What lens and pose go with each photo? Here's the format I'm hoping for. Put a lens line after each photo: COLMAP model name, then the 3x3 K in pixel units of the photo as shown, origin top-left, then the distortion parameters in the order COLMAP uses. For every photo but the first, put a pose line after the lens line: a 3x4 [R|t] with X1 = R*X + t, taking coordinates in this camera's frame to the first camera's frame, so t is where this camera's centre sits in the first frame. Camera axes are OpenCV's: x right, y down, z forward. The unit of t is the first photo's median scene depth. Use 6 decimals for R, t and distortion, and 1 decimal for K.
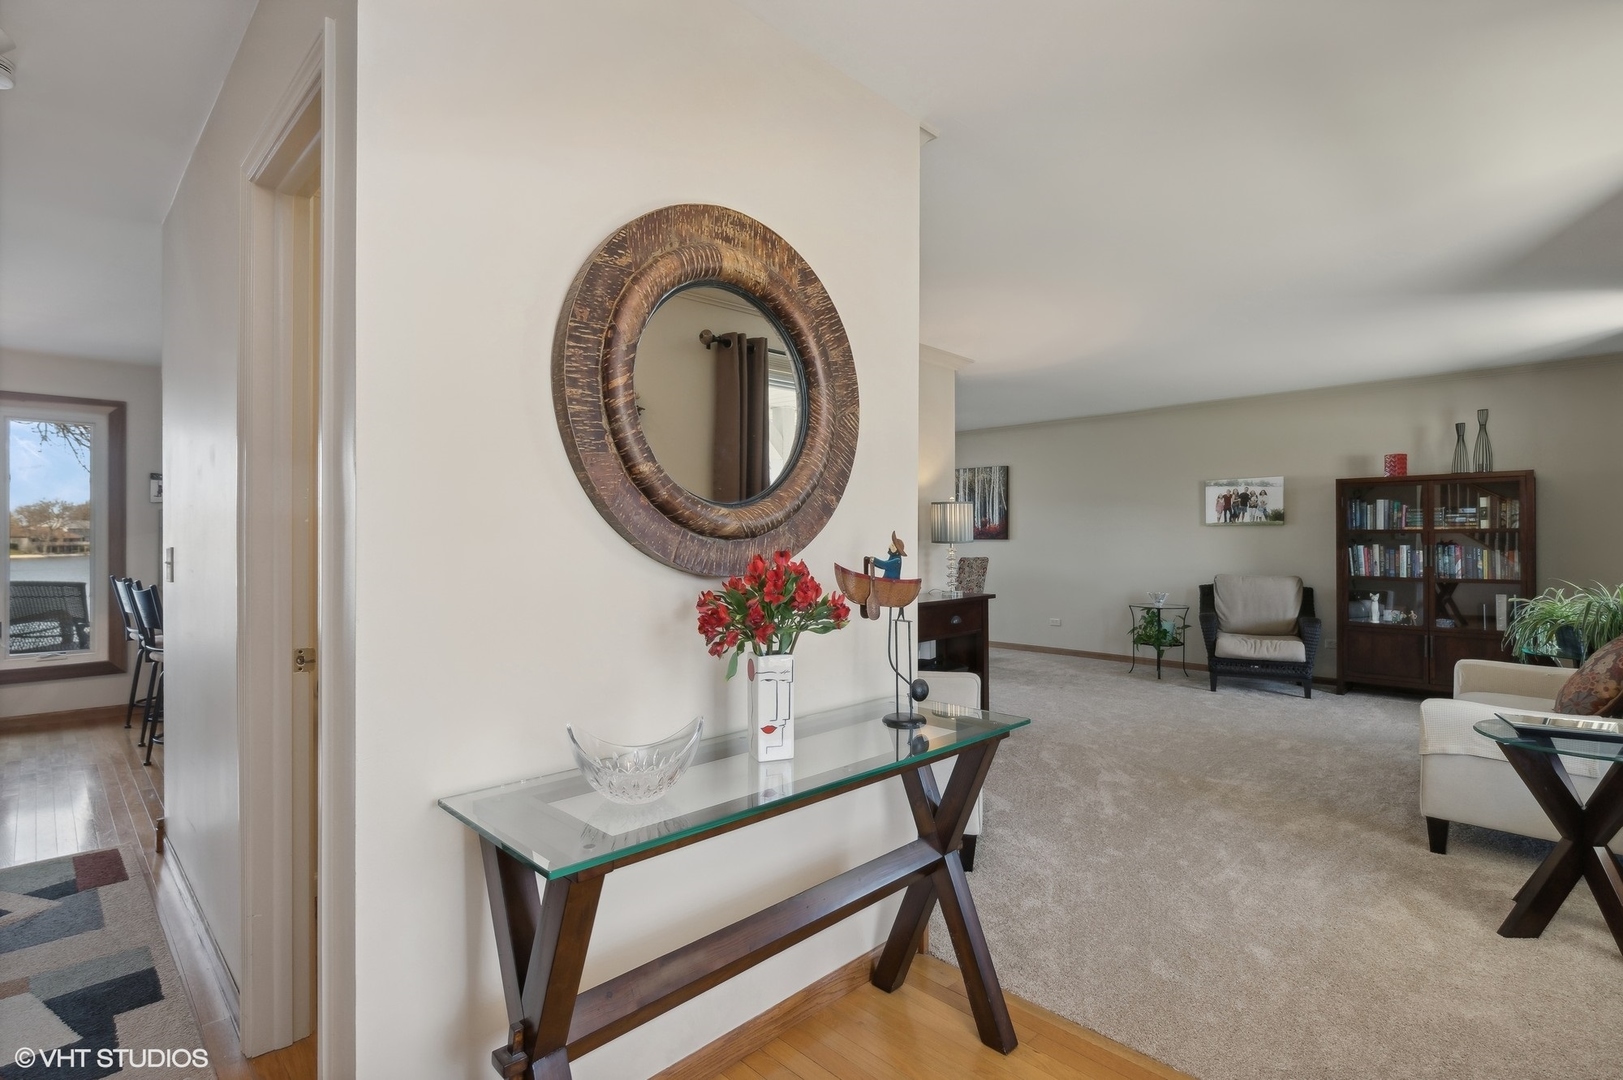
lens RADIAL K [[773.3, 0, 810.2], [0, 773.3, 542.2], [0, 0, 1]] dist [-0.000563, 0.000268]
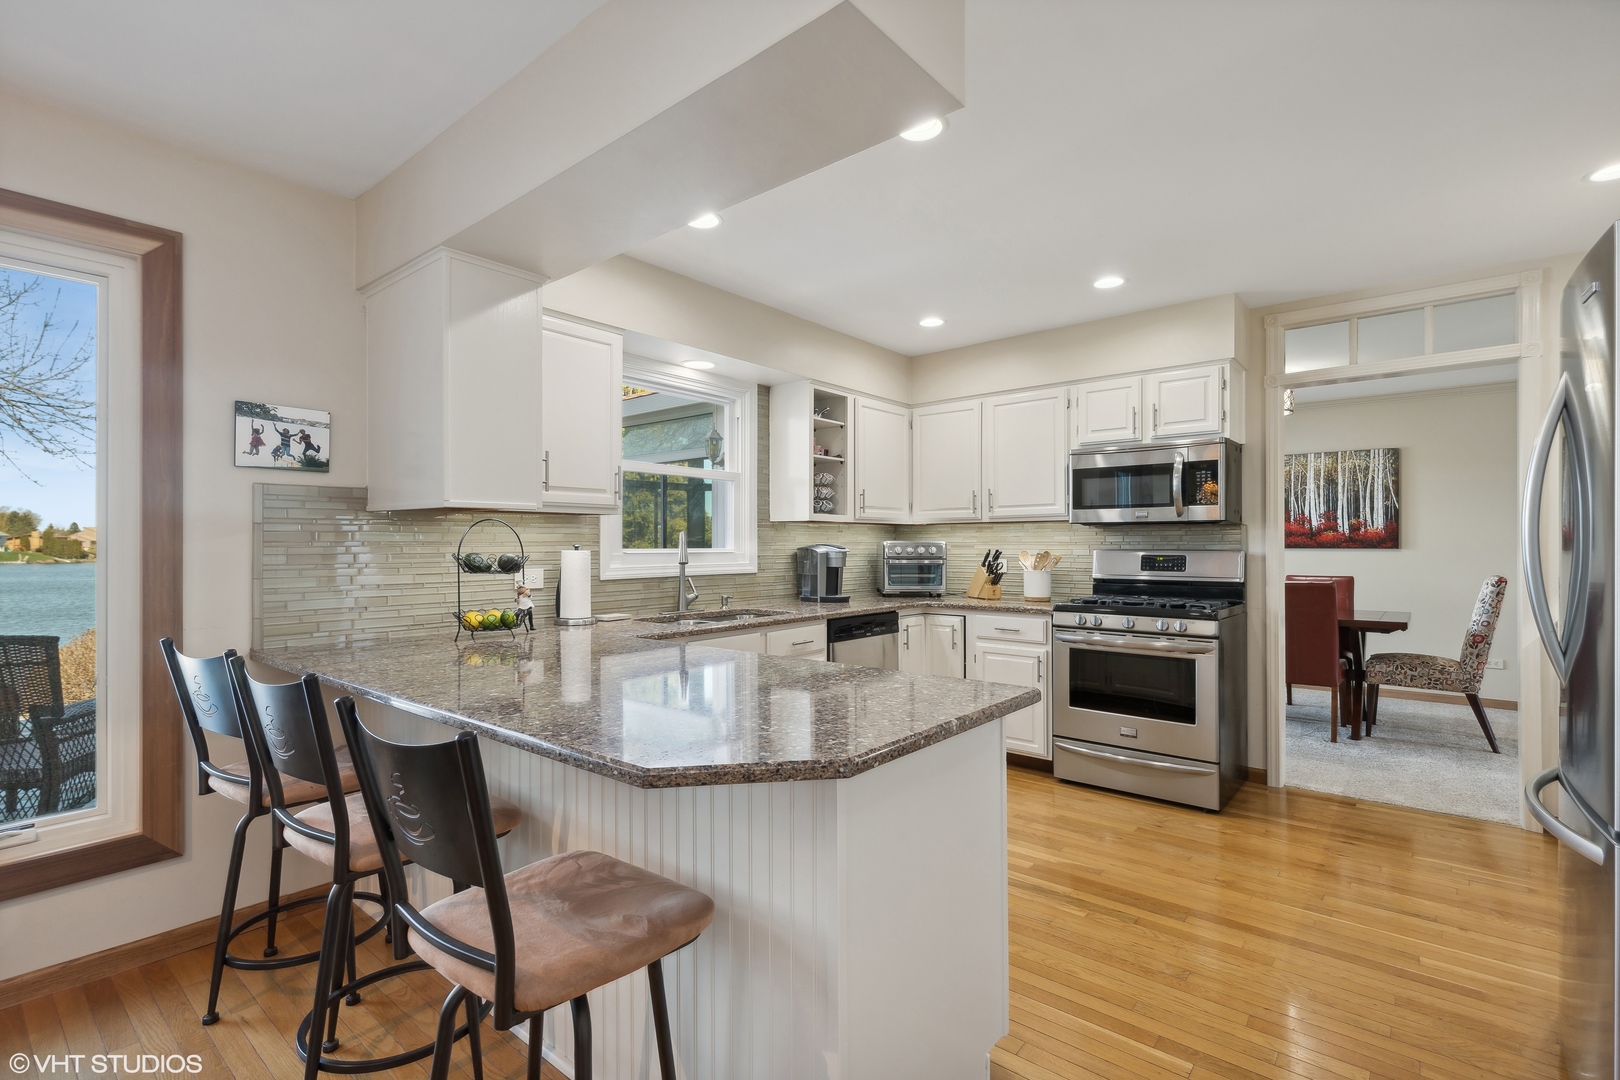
lens RADIAL K [[740.5, 0, 813.5], [0, 740.5, 550.8], [0, 0, 1]] dist [0.017682, 0.000212]
pose [[0.997202, 0.000817, 0.074743, -0.343715], [-0.000847, 1.000000, 0.000370, -0.001586], [-0.074743, -0.000432, 0.997203, 0.336795]]
